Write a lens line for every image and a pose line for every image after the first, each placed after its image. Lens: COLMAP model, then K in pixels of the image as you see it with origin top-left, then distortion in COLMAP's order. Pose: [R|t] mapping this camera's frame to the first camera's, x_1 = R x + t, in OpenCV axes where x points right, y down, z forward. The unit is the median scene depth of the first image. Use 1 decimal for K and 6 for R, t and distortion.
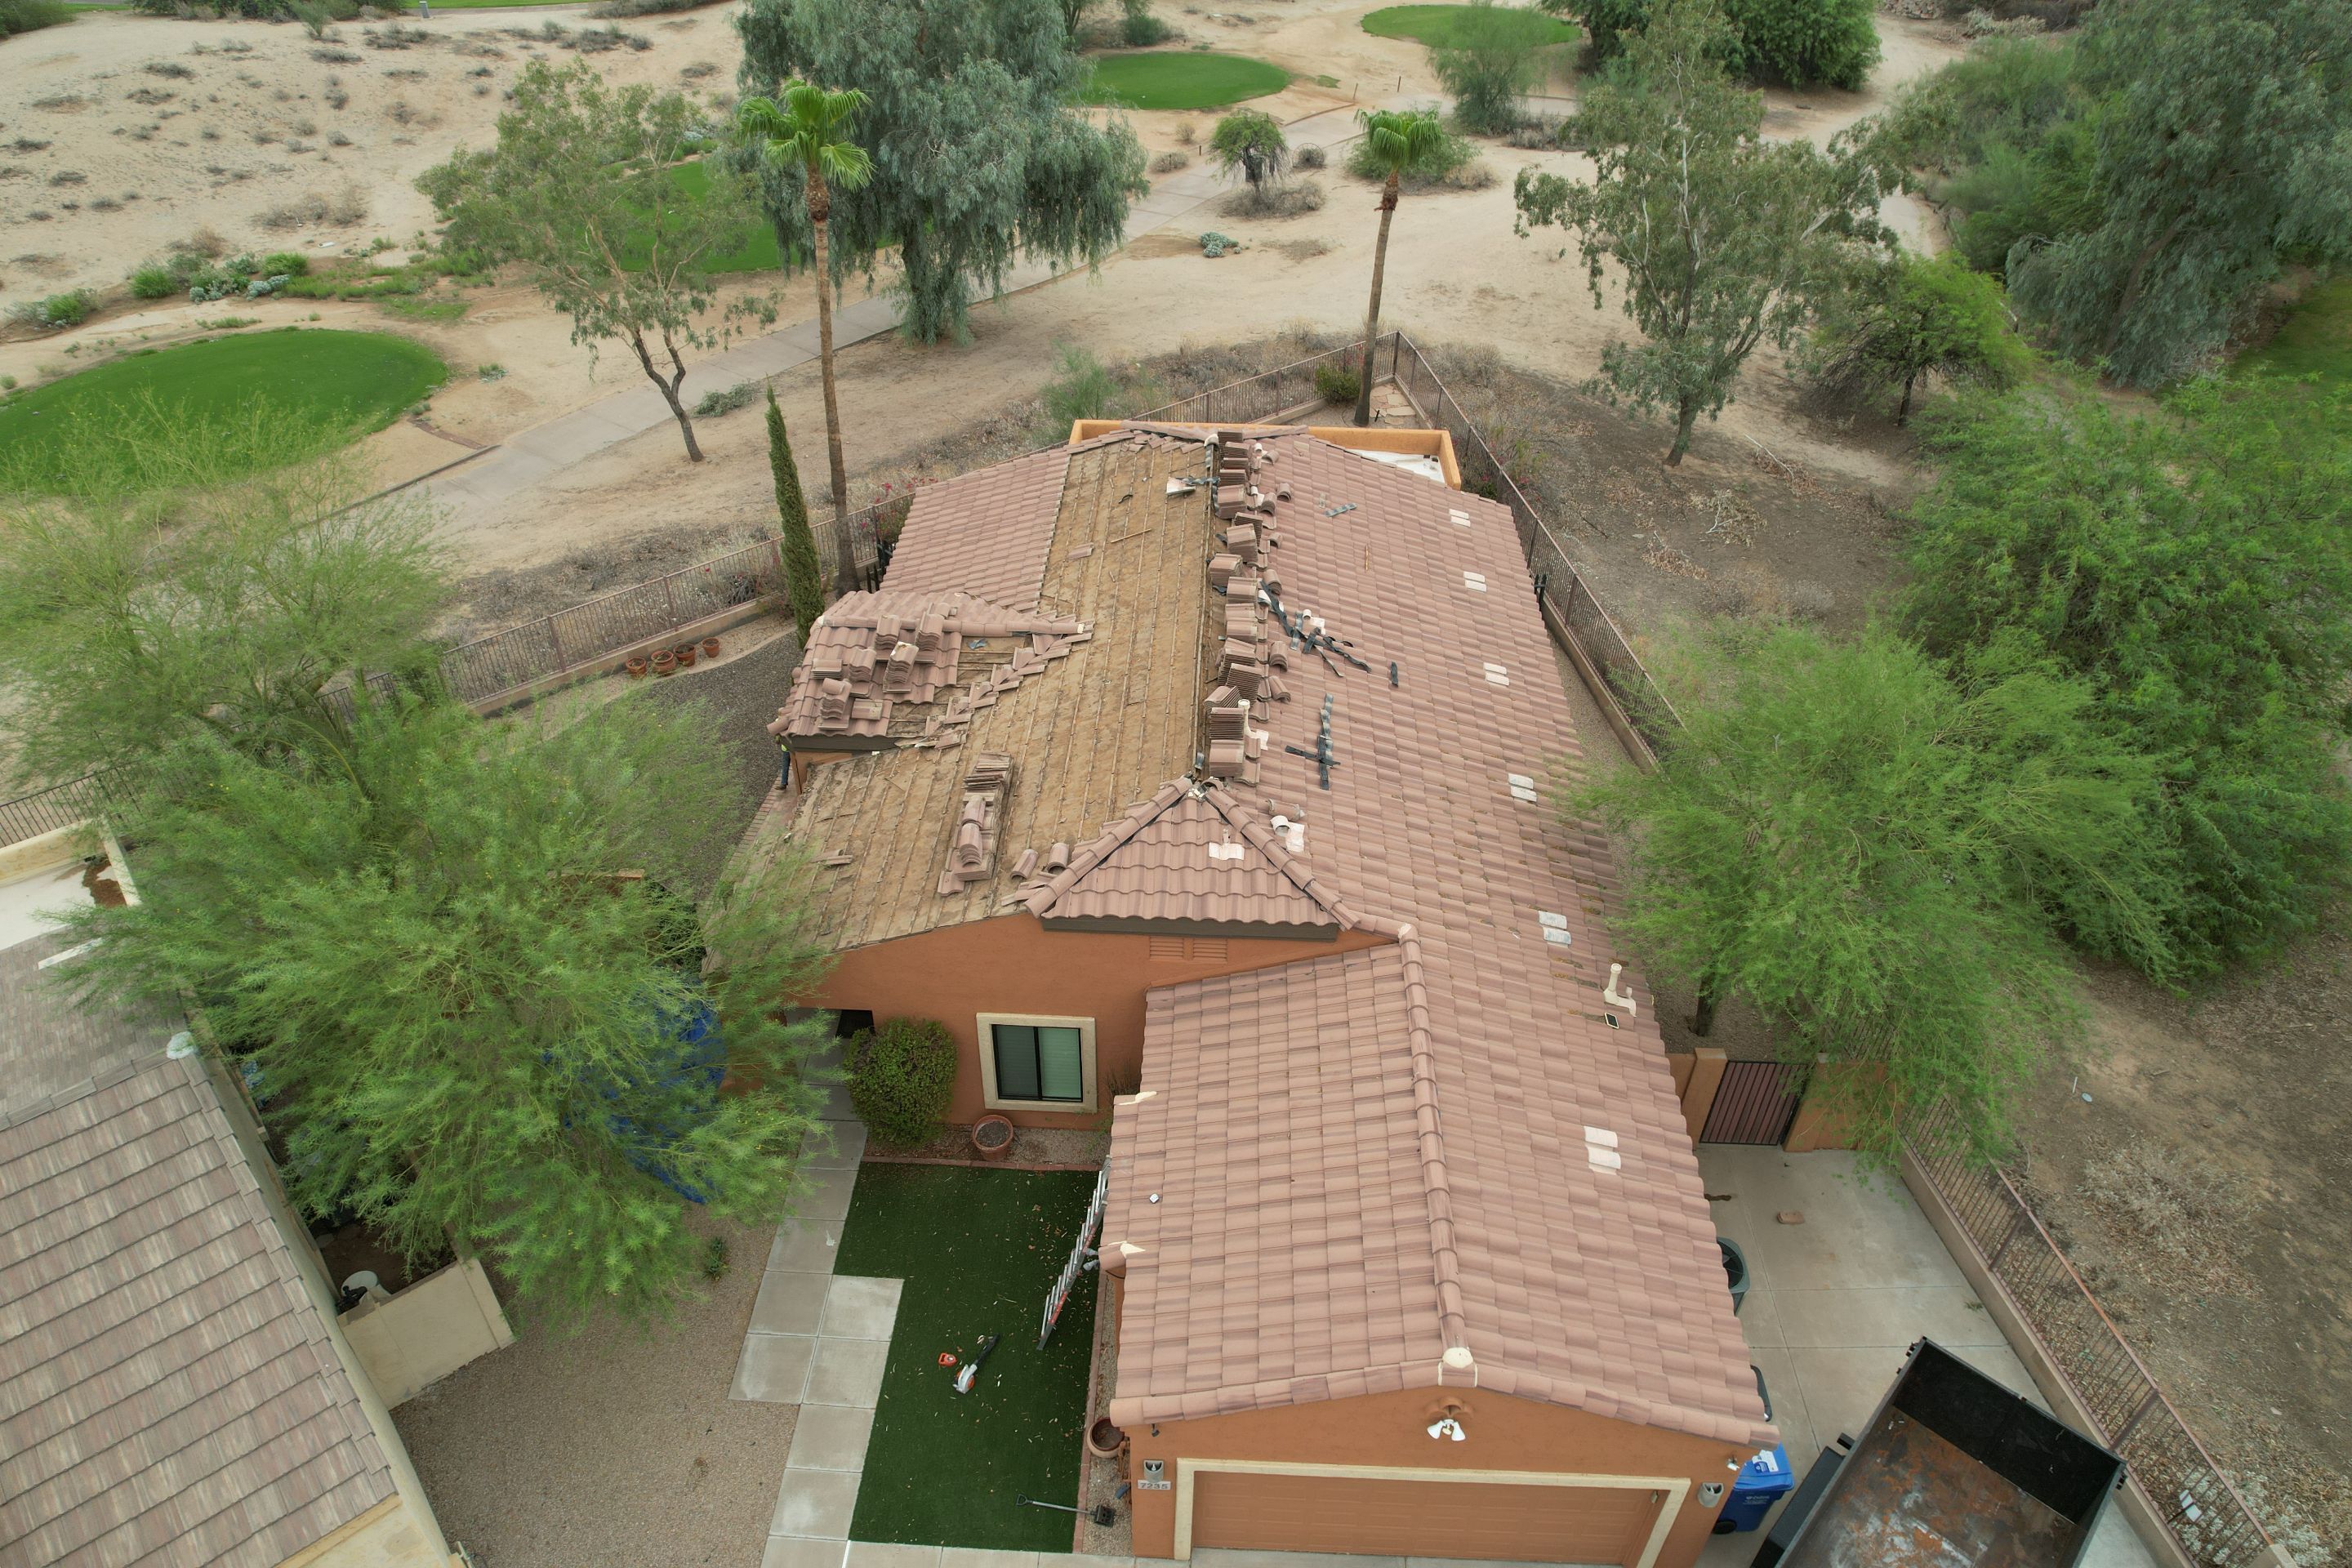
lens RADIAL K [[1497.9, 0, 1172.0], [0, 1497.9, 793.8], [0, 0, 1]] dist [-0.072078, 0.067301]
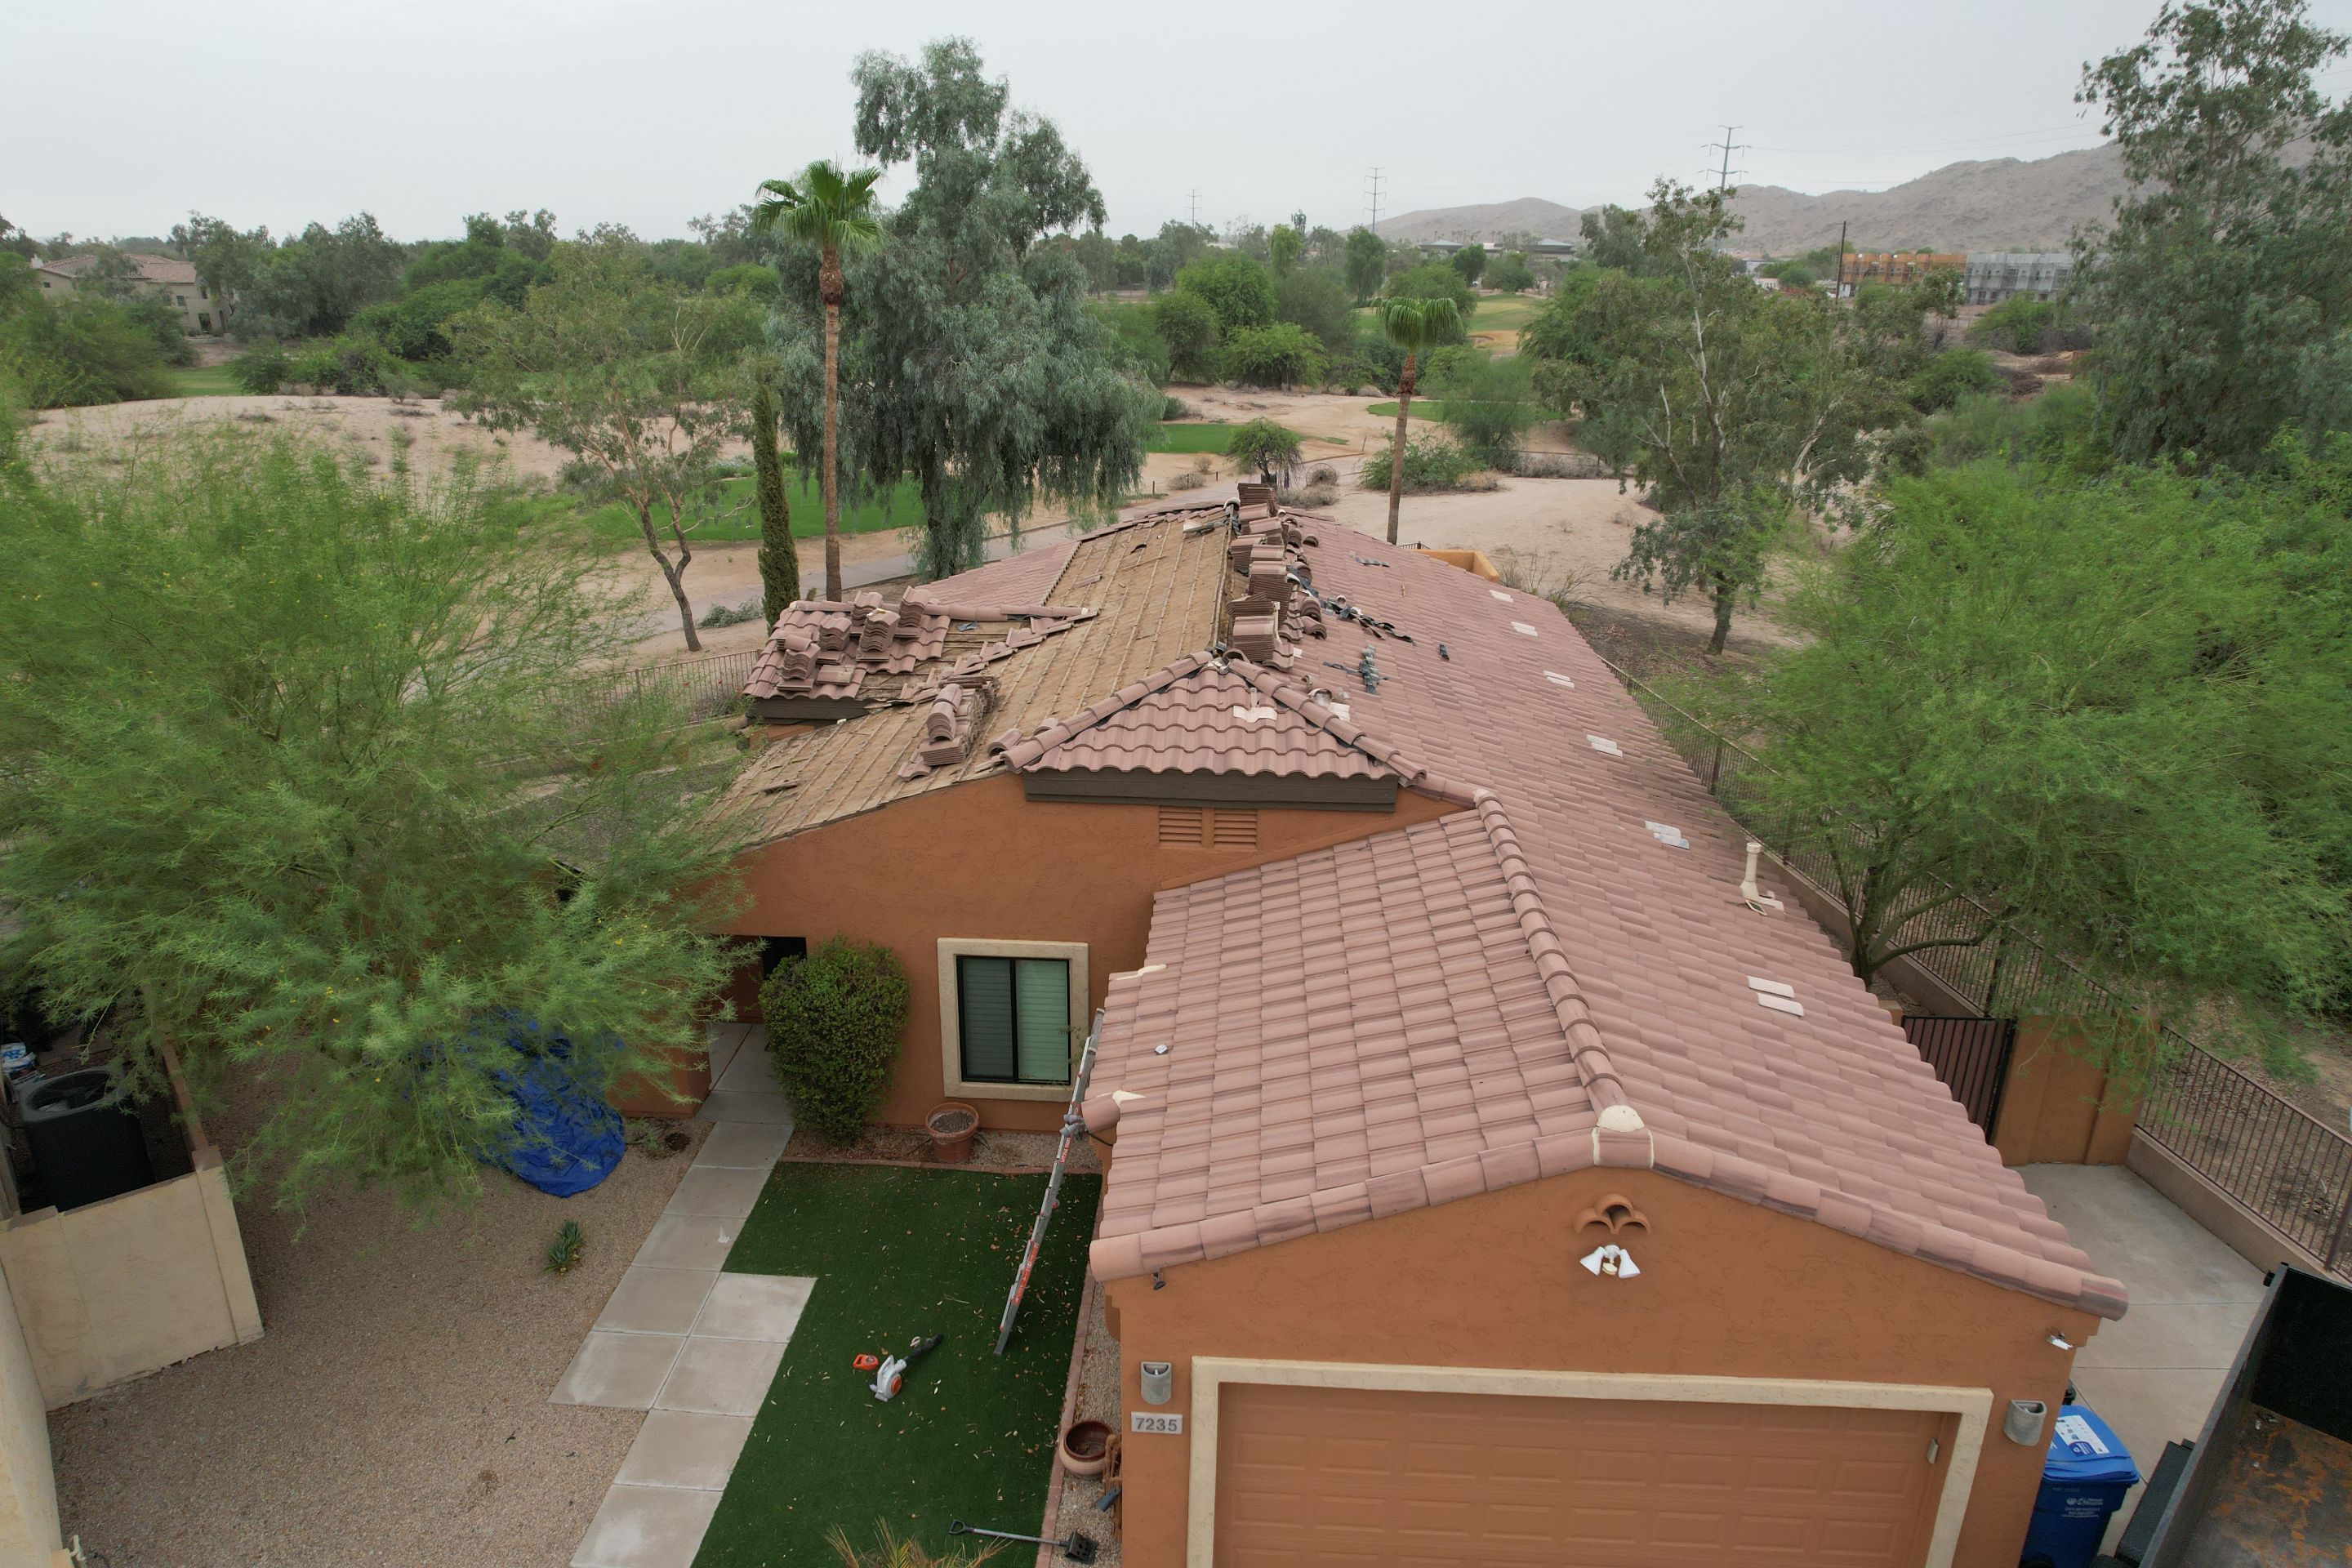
lens RADIAL K [[1497.9, 0, 1172.0], [0, 1497.9, 793.8], [0, 0, 1]] dist [-0.072078, 0.067301]
pose [[0.999925, 0.002902, -0.011867, 0.001175], [-0.006395, 0.951991, -0.306060, 0.315435], [0.010409, 0.306113, 0.951938, 0.232196]]
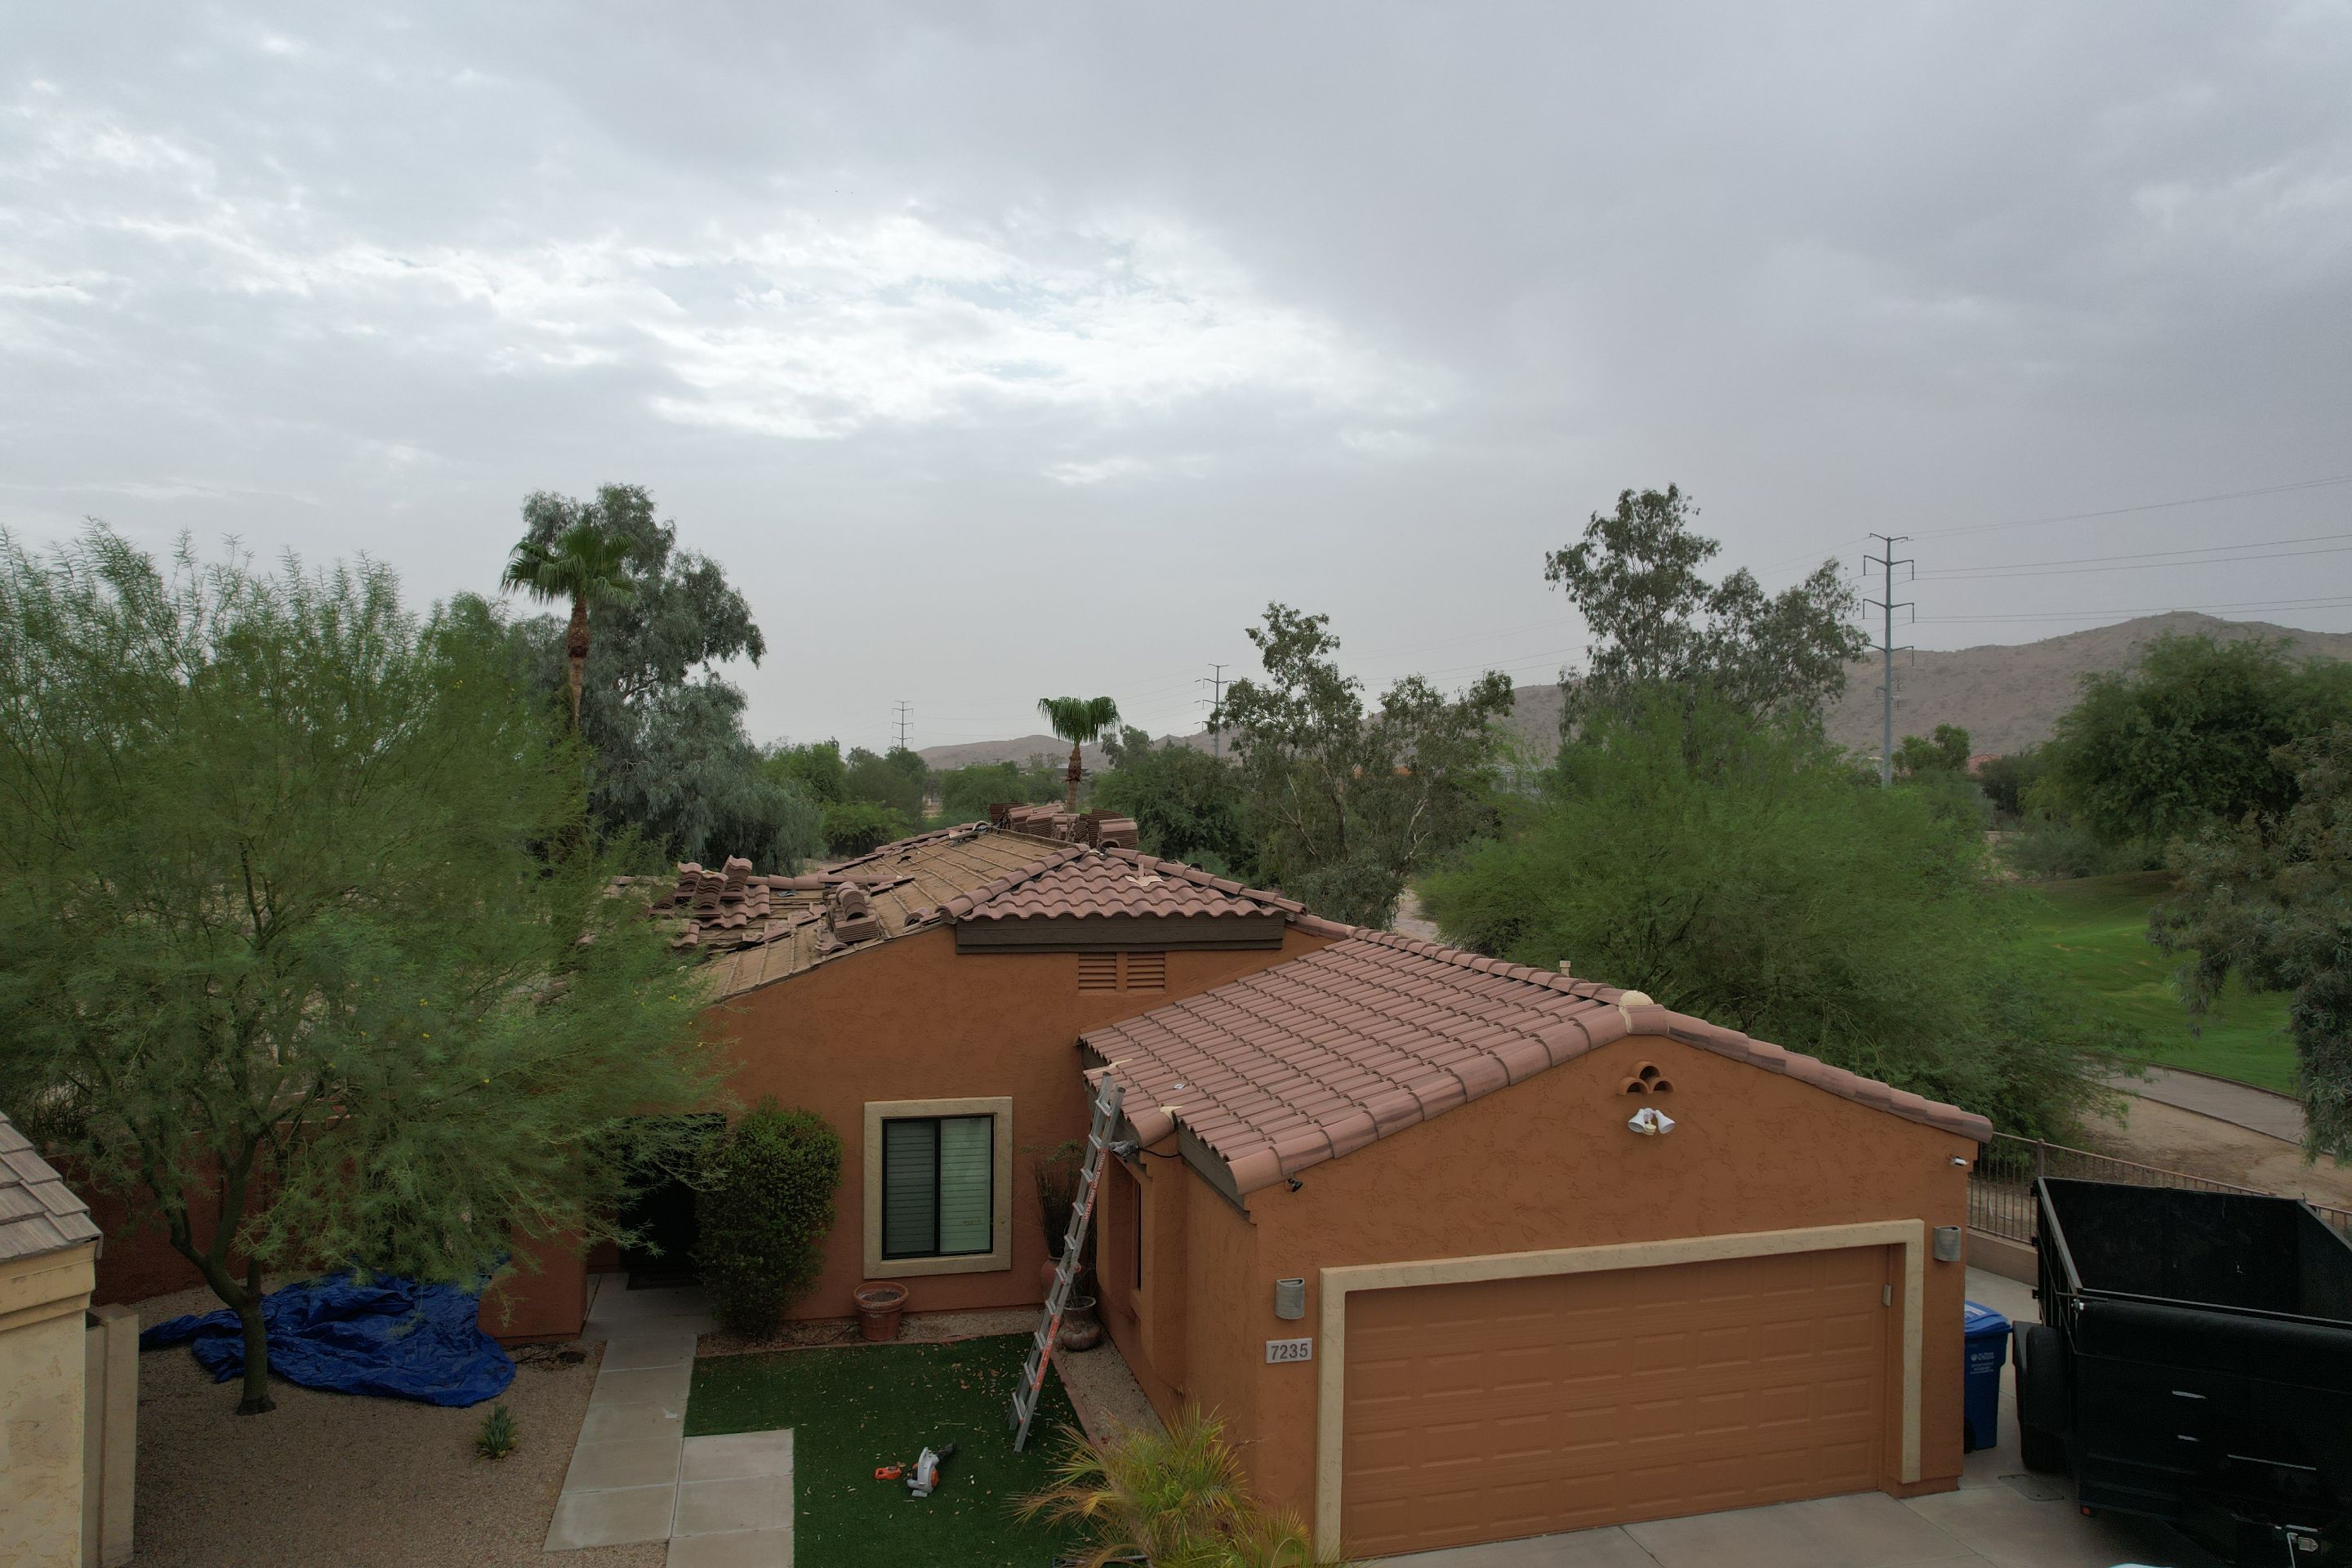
lens RADIAL K [[1497.9, 0, 1172.0], [0, 1497.9, 793.8], [0, 0, 1]] dist [-0.072078, 0.067301]
pose [[0.955935, -0.004026, 0.293551, -0.207828], [0.181717, 0.793453, -0.580871, 0.510526], [-0.230581, 0.608619, 0.759221, 0.258776]]
